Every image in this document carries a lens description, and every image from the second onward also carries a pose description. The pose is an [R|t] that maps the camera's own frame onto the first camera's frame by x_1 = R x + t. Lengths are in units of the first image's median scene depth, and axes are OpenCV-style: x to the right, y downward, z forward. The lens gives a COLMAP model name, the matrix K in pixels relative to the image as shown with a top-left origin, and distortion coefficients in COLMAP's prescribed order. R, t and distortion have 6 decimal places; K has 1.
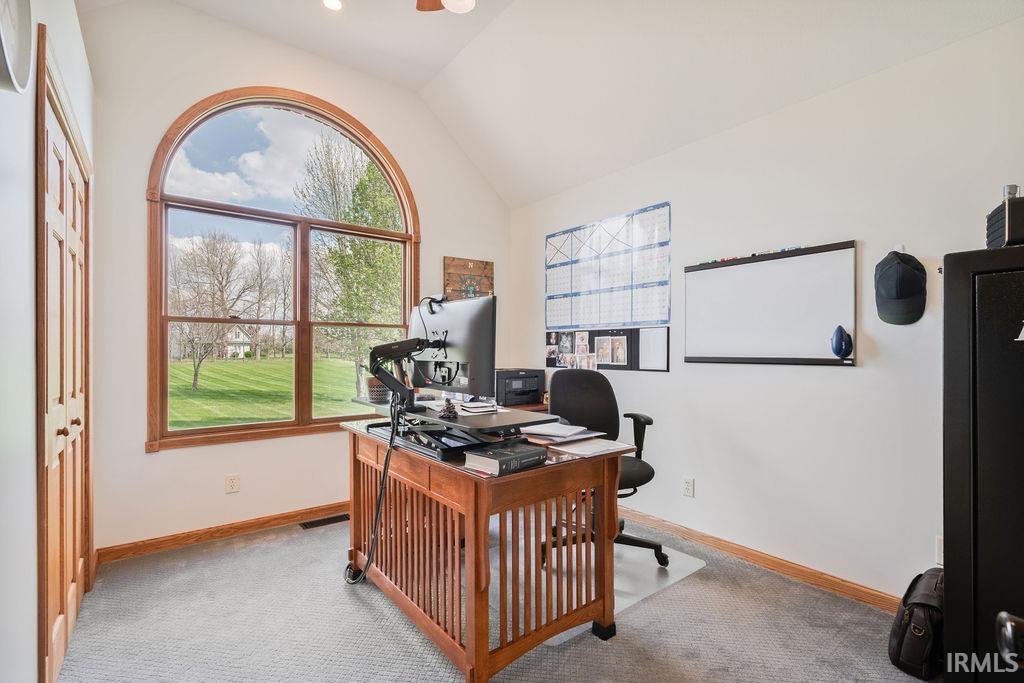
lens RADIAL K [[468.5, 0, 511.3], [0, 468.5, 342.0], [0, 0, 1]] dist [-0.002544, 0.000565]
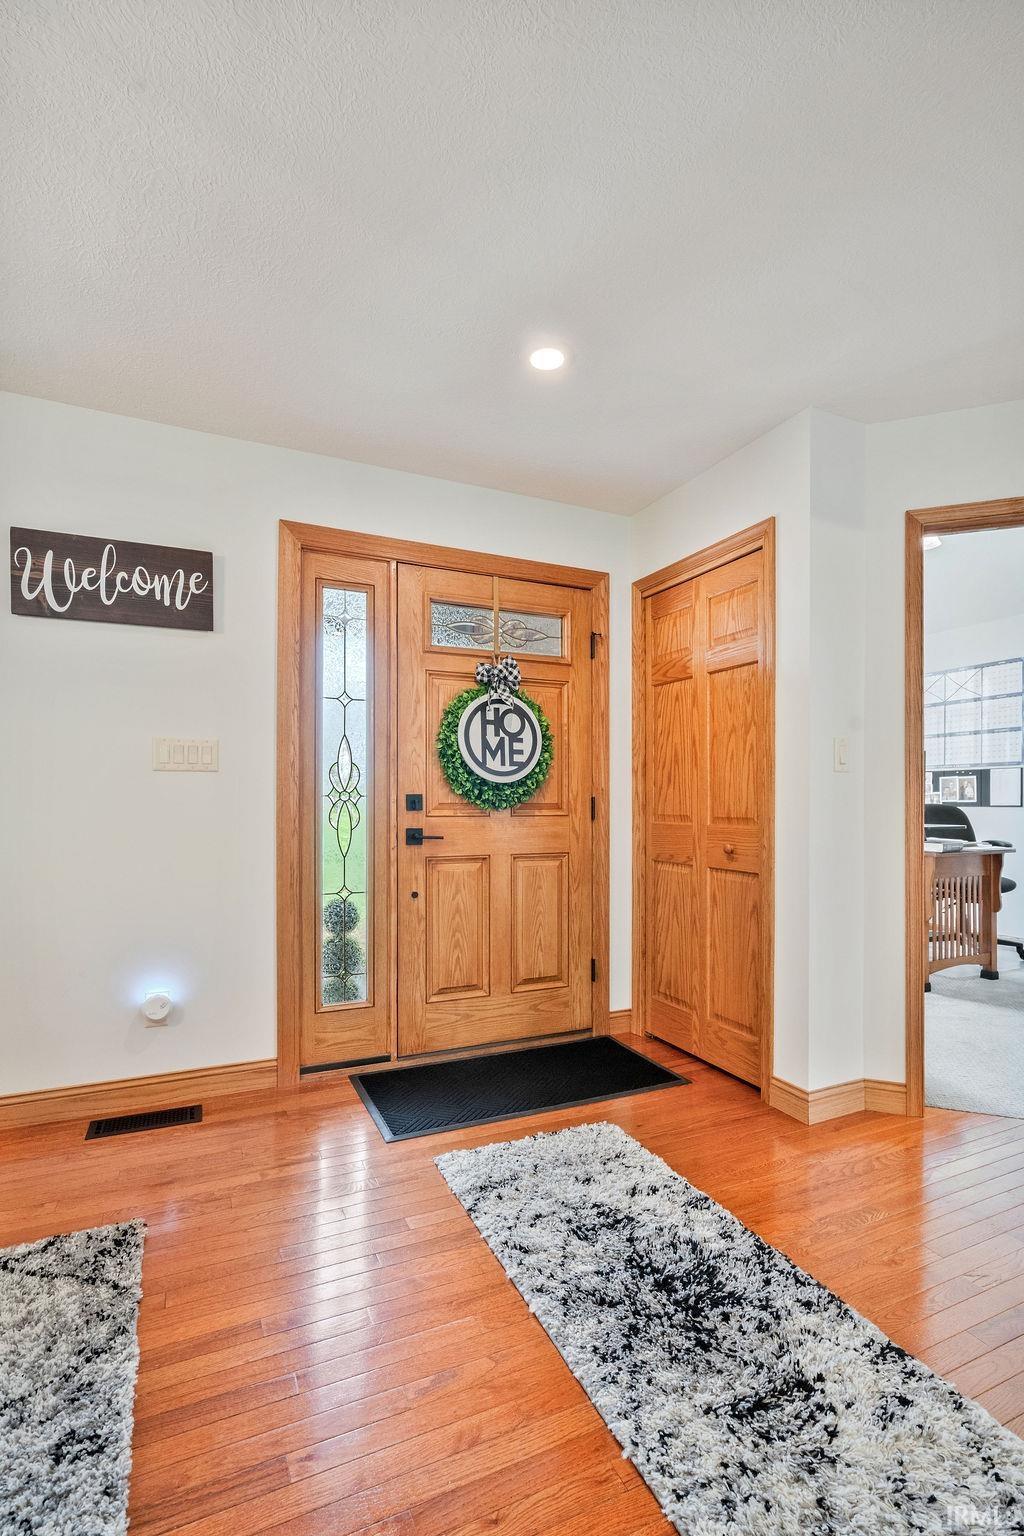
lens RADIAL K [[702.8, 0, 512.1], [0, 702.8, 784.6], [0, 0, 1]] dist [-0.002544, 0.000565]
pose [[0.971827, -0.003457, -0.235670, -0.432371], [0.002547, 0.999988, -0.004168, 0.012115], [0.235681, 0.003450, 0.971824, -0.880256]]
